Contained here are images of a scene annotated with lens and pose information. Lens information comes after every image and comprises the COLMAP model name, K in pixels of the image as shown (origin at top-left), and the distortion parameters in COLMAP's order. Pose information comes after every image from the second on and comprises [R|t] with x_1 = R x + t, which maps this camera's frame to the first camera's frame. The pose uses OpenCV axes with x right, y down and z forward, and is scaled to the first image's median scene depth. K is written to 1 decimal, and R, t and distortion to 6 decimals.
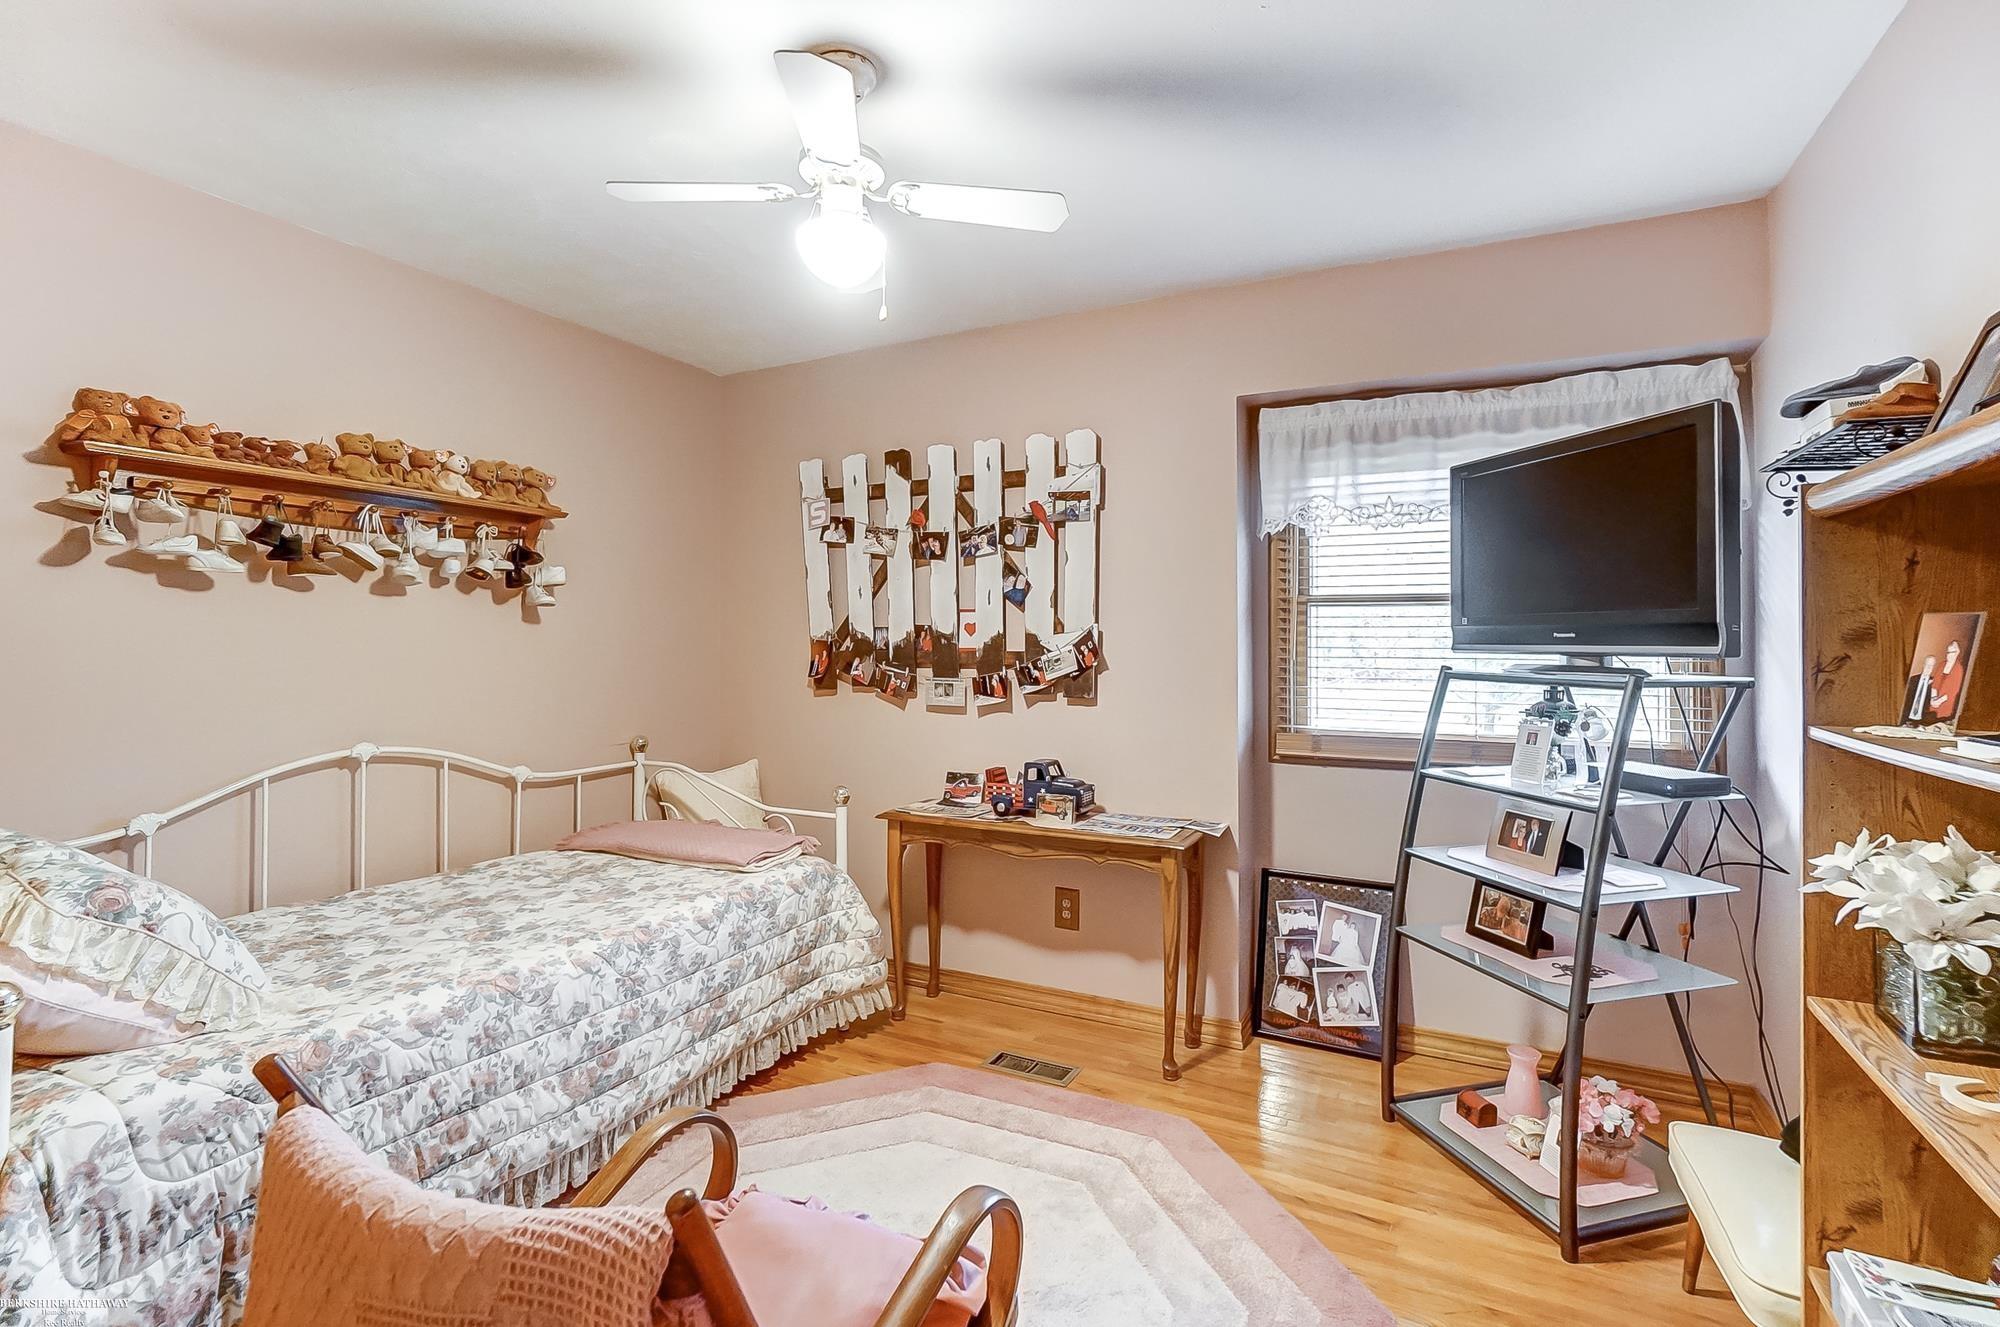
lens RADIAL K [[888.7, 0, 1000.5], [0, 888.7, 618.6], [0, 0, 1]] dist [-0.025353, -0.000307]
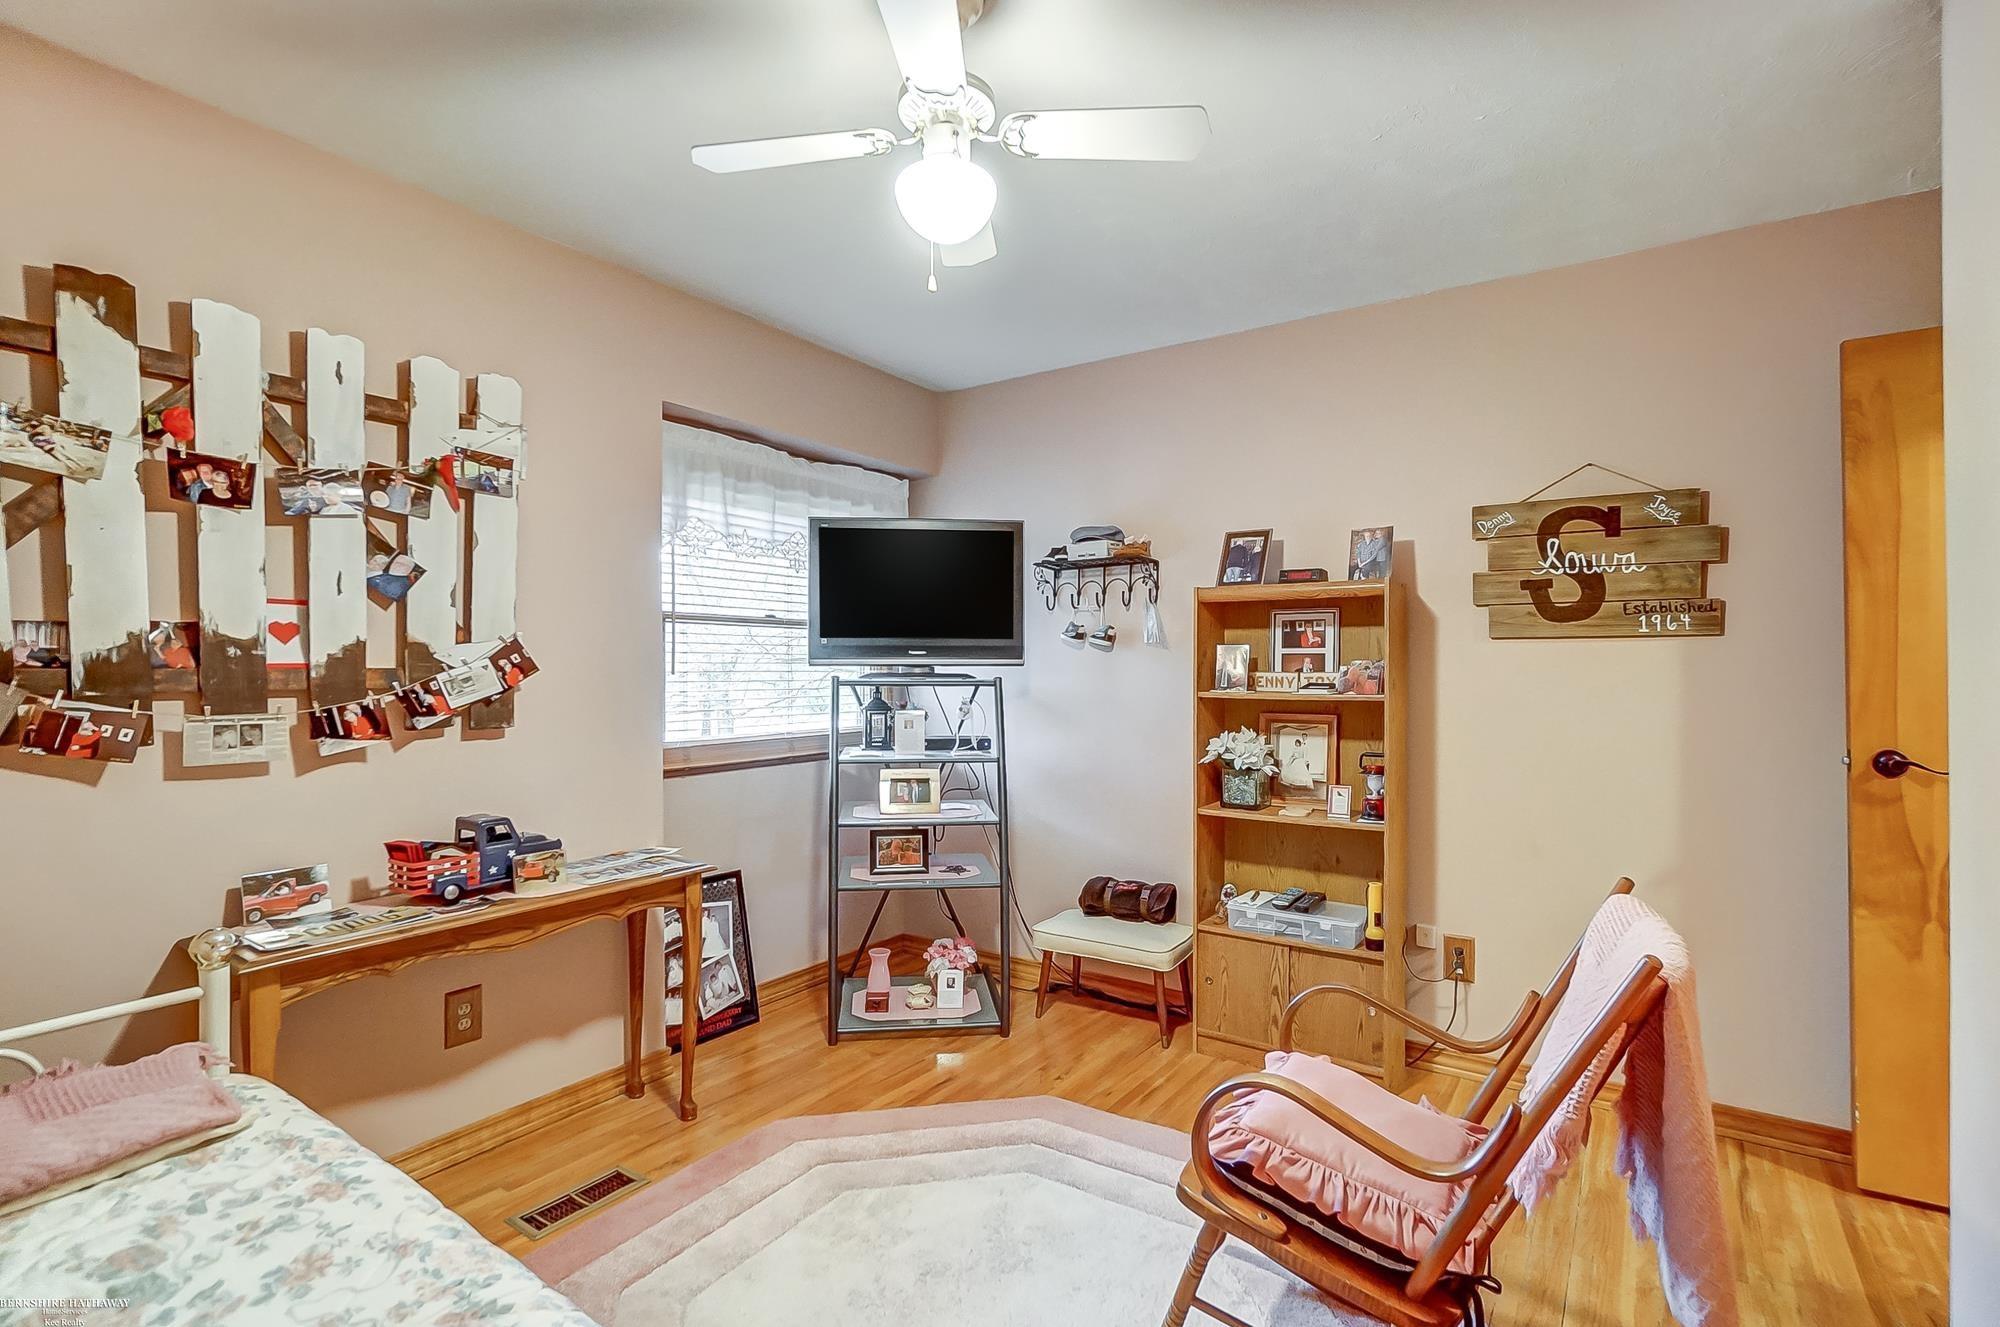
lens RADIAL K [[910.3, 0, 992.5], [0, 910.3, 656.6], [0, 0, 1]] dist [-0.001711, -0.000429]
pose [[0.154897, 0.009002, 0.987890, -0.605196], [-0.023151, 0.999717, -0.005480, 0.022088], [-0.987659, -0.022022, 0.155061, 0.453840]]
